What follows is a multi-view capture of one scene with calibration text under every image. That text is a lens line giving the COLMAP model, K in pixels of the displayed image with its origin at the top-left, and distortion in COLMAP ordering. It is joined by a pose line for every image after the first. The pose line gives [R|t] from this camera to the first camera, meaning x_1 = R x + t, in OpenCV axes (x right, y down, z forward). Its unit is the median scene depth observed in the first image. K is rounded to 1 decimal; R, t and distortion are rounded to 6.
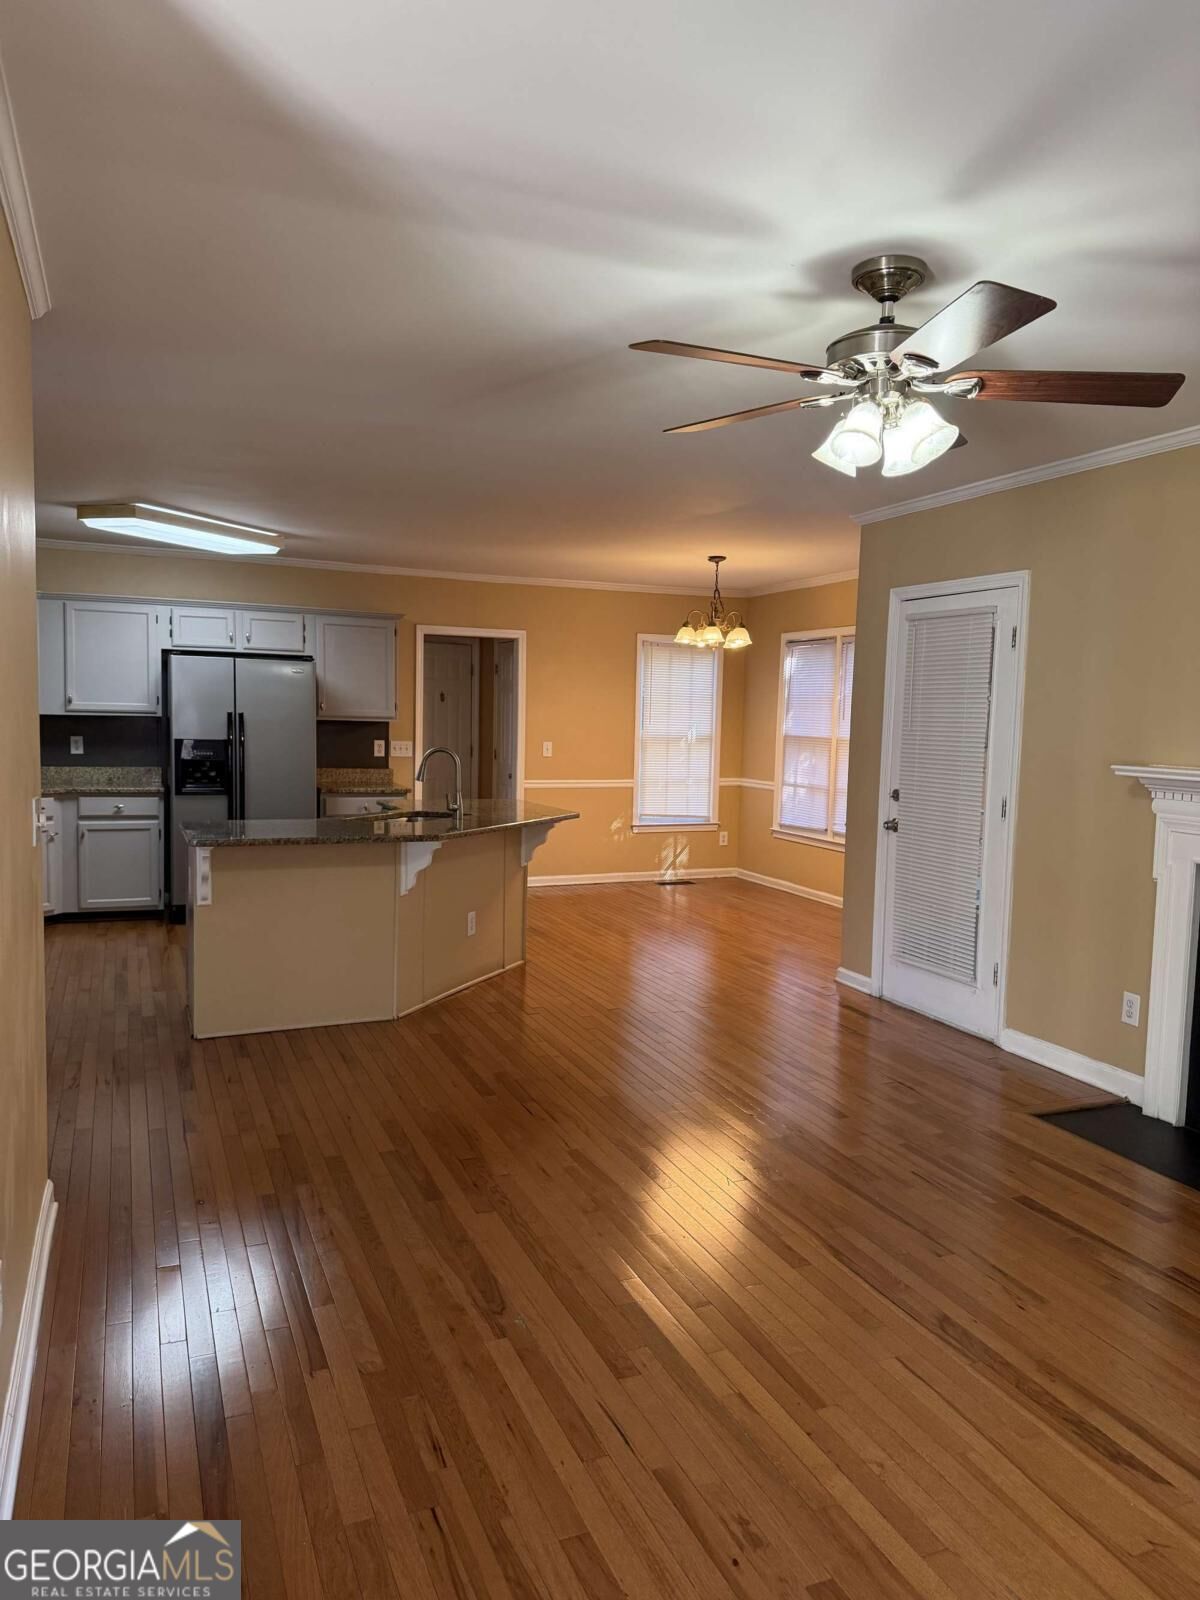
lens RADIAL K [[1108.4, 0, 603.9], [0, 1108.4, 803.1], [0, 0, 1]] dist [0.084125, -0.000325]
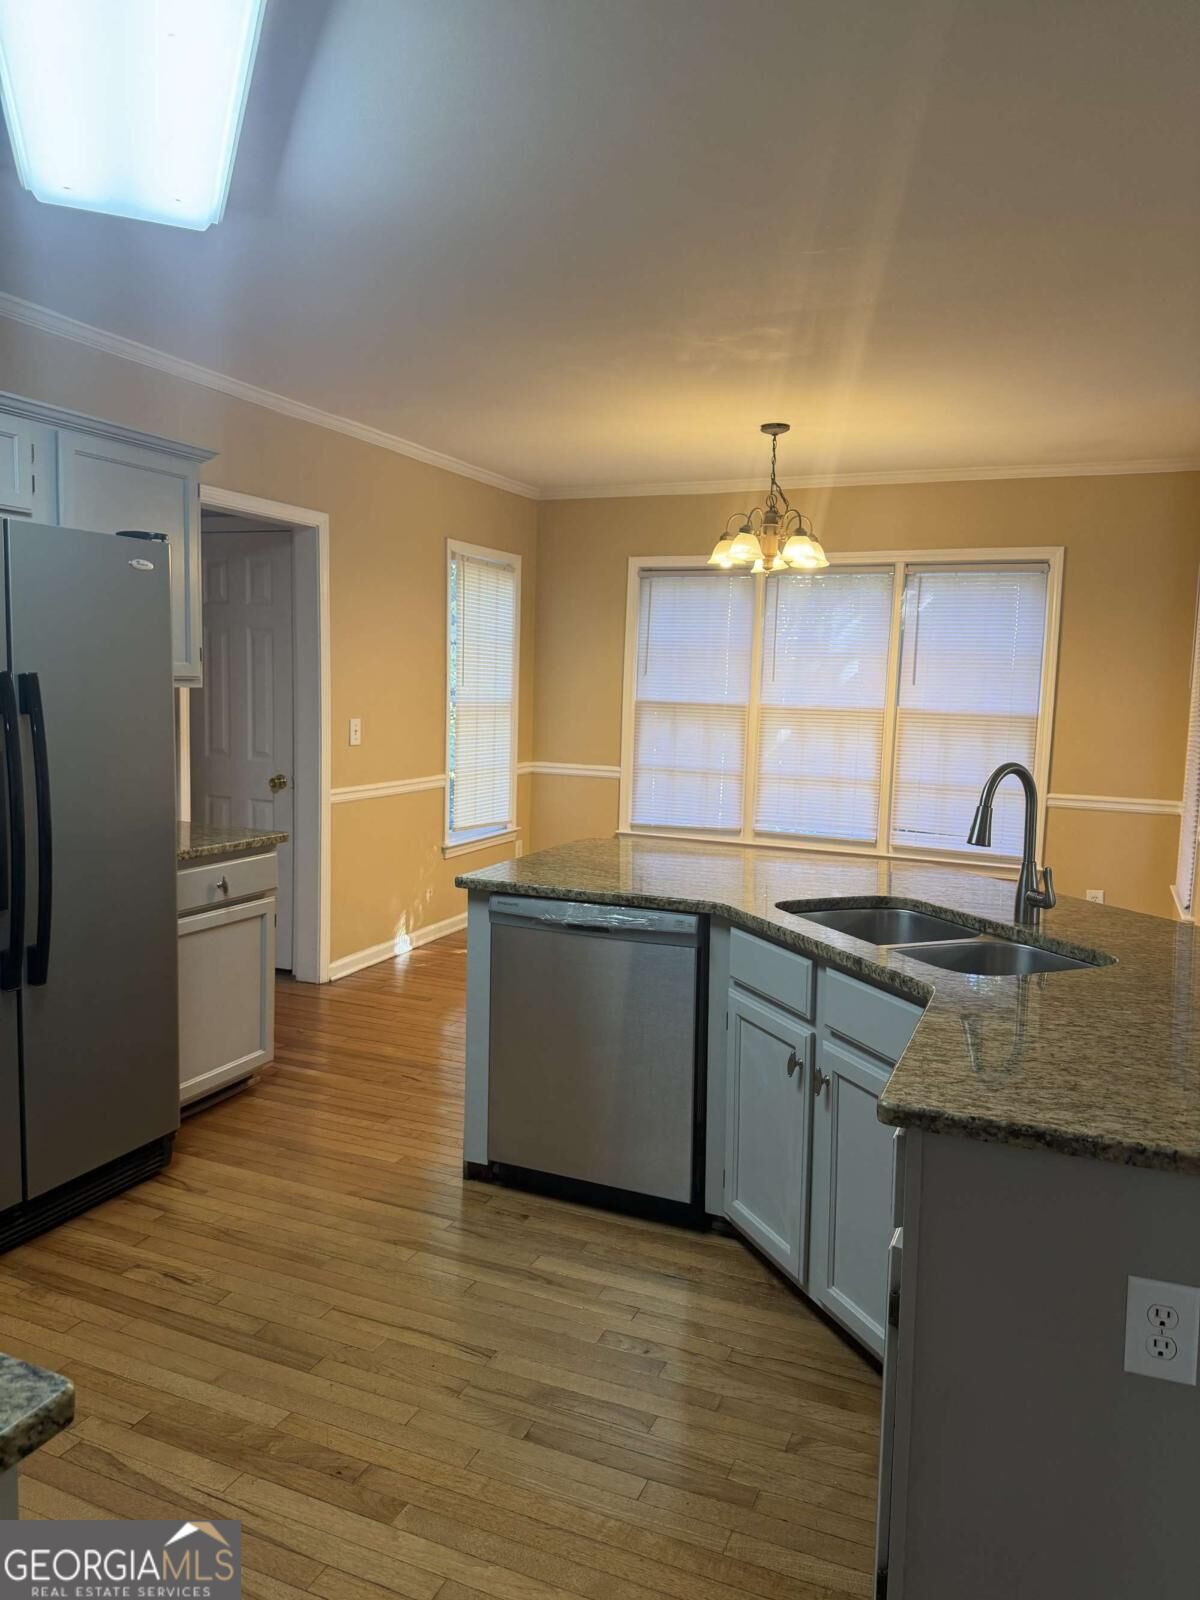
lens RADIAL K [[1108.4, 0, 603.9], [0, 1108.4, 803.1], [0, 0, 1]] dist [0.084125, -0.000325]
pose [[0.720750, -0.078918, 0.688688, -0.355917], [0.043756, 0.996697, 0.068420, -0.045658], [-0.691812, -0.019180, 0.721823, 0.500602]]
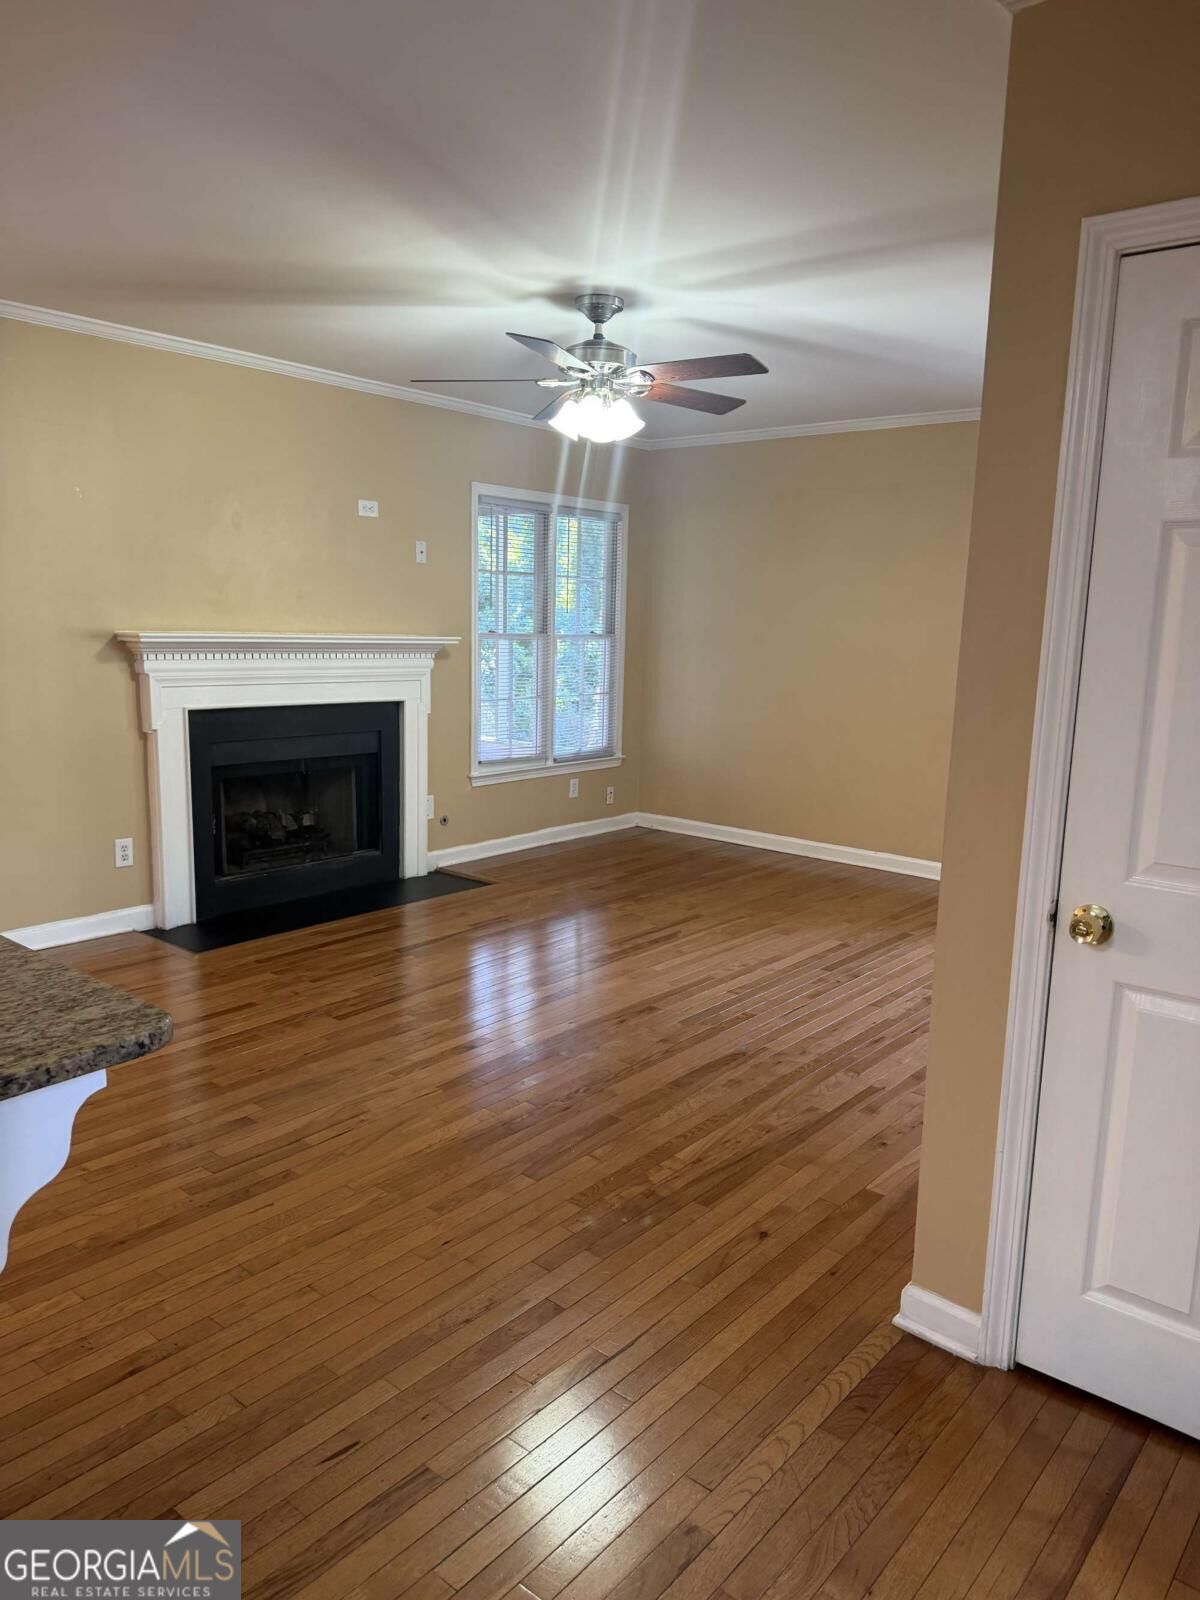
lens RADIAL K [[1108.4, 0, 603.9], [0, 1108.4, 803.1], [0, 0, 1]] dist [0.084125, -0.000325]
pose [[-0.432950, -0.183215, 0.882602, -0.980469], [0.038367, 0.974494, 0.221111, -0.128695], [-0.900601, 0.129593, -0.414878, 1.416007]]
